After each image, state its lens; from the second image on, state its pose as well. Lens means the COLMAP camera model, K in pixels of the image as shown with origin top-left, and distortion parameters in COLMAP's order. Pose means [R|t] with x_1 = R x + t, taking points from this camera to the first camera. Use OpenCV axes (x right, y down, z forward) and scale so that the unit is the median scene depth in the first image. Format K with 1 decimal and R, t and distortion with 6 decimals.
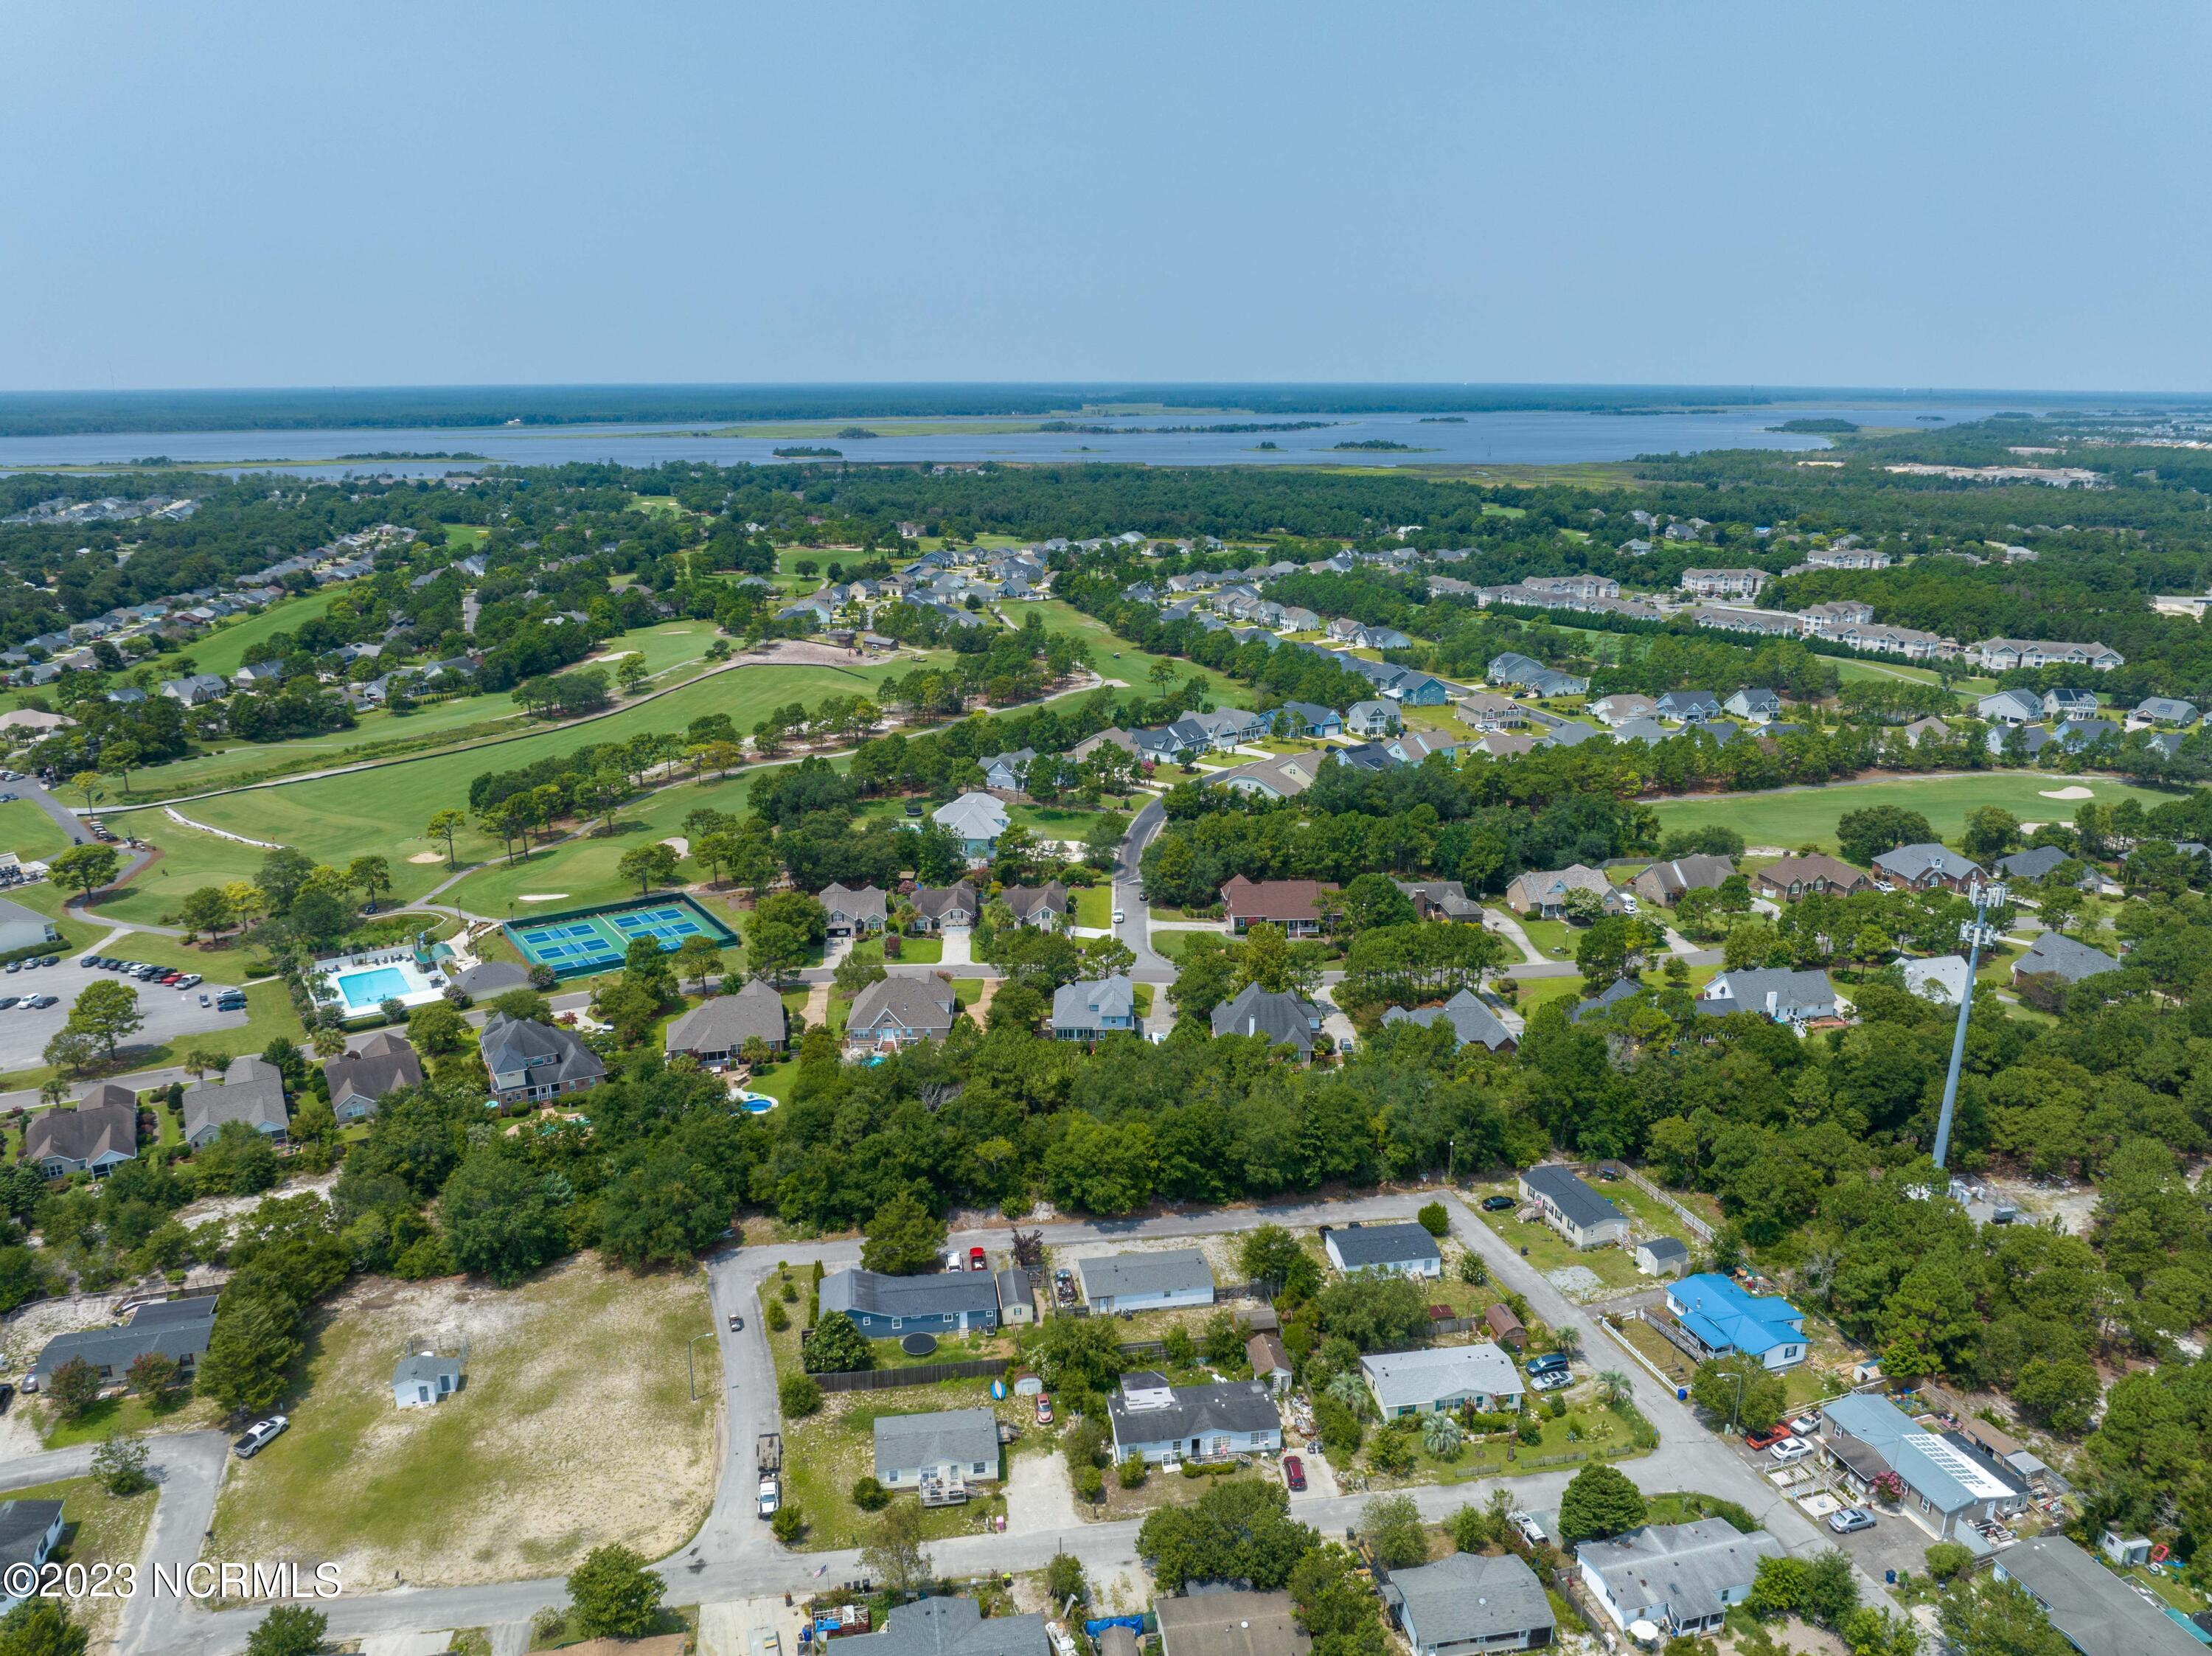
lens RADIAL K [[1564.6, 0, 1116.8], [0, 1564.6, 864.6], [0, 0, 1]] dist [-0.037675, 0.001585]
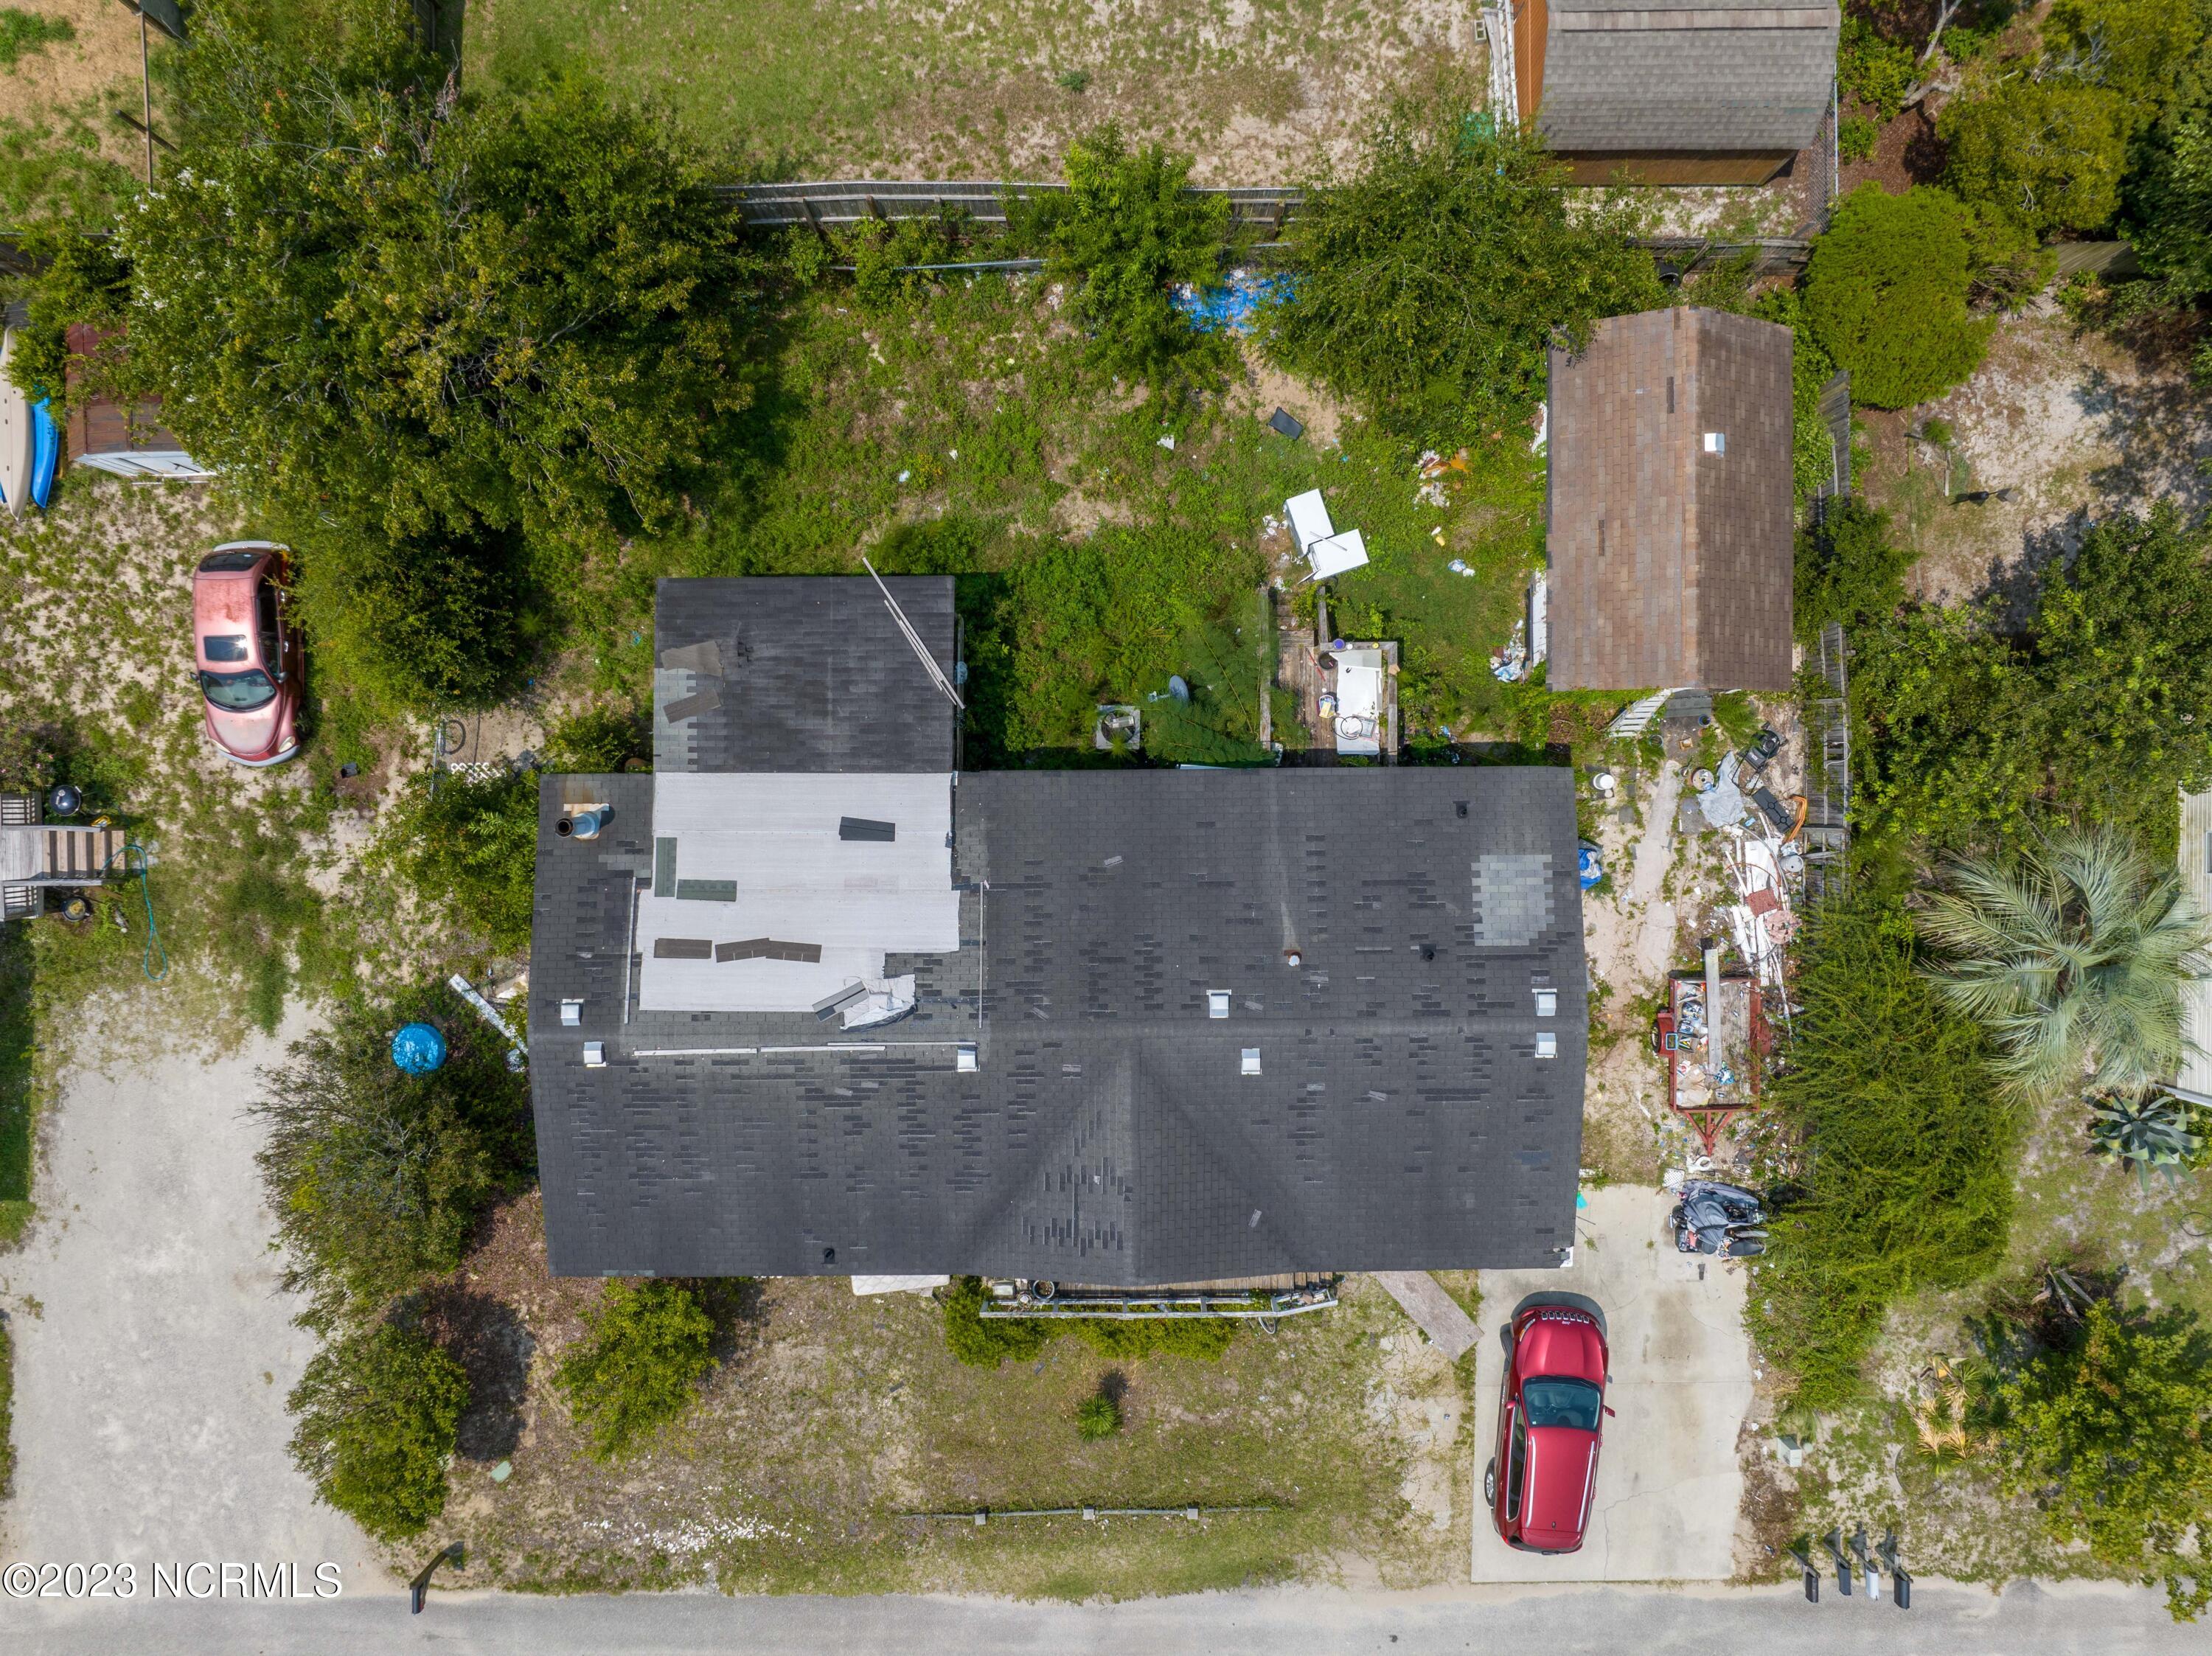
lens RADIAL K [[1564.6, 0, 1108.0], [0, 1564.6, 836.2], [0, 0, 1]] dist [-0.037675, 0.001585]
pose [[0.988393, 0.151915, 0.000963, 0.046463], [-0.042434, 0.269986, 0.961929, 0.176255], [0.145871, -0.950805, 0.273299, 0.892721]]
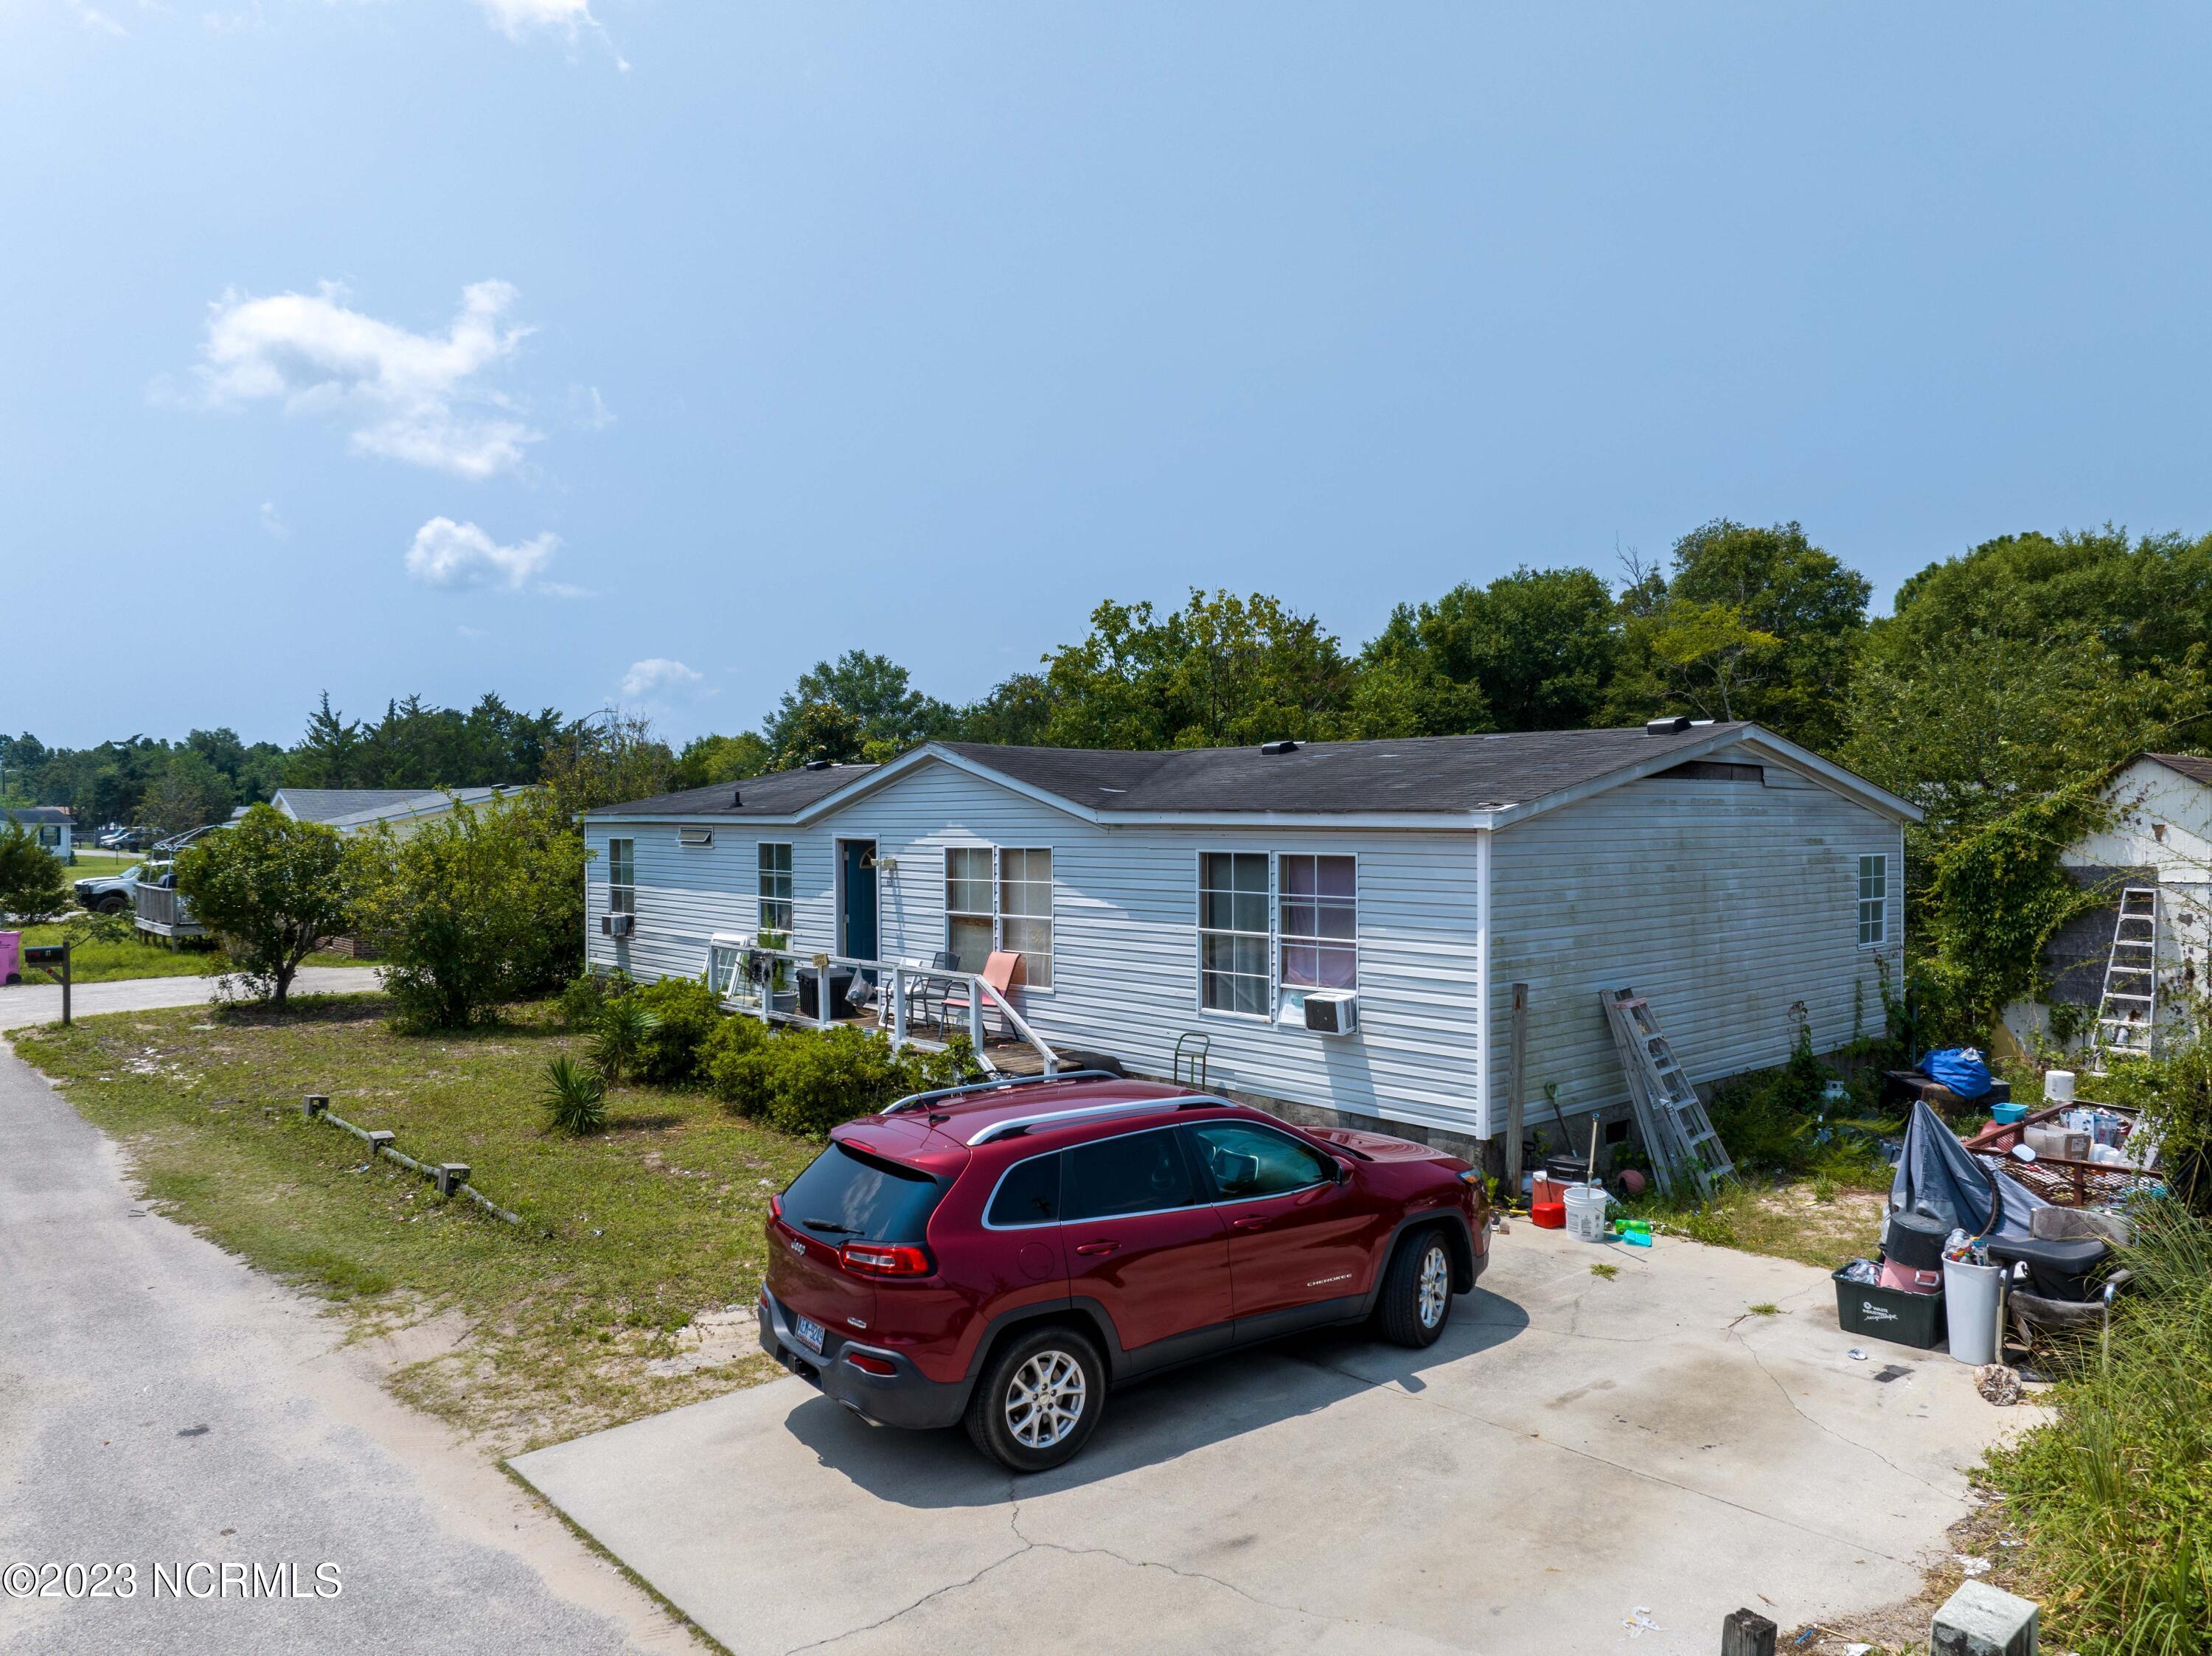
lens RADIAL K [[1564.6, 0, 1099.6], [0, 1564.6, 828.0], [0, 0, 1]] dist [-0.037675, 0.001585]
pose [[0.533608, -0.008142, -0.845693, 0.142853], [-0.249713, 0.953855, -0.166744, 0.342519], [0.808026, 0.300156, 0.506952, 0.854223]]
